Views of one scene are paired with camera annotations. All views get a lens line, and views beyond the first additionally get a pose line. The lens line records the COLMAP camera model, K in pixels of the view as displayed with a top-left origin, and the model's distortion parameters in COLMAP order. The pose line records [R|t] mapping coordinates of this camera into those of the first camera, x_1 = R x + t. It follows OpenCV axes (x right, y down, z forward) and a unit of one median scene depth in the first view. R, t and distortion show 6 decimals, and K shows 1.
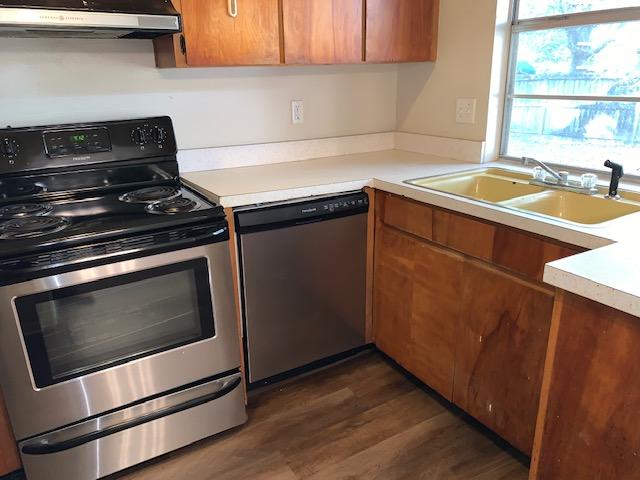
lens RADIAL K [[513.4, 0, 320.0], [0, 513.4, 240.0], [0, 0, 1]] dist [0.005578, 0.003591]
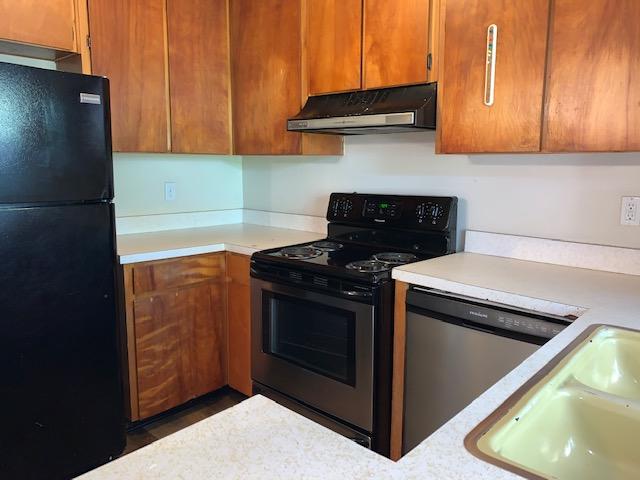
lens RADIAL K [[486.4, 0, 320.0], [0, 486.4, 240.0], [0, 0, 1]] dist [0.001205, 0.003690]
pose [[0.300919, 0.174905, -0.937473, 0.636142], [-0.305976, 0.948773, 0.078798, -0.158592], [0.903231, 0.263132, 0.339021, 0.445174]]
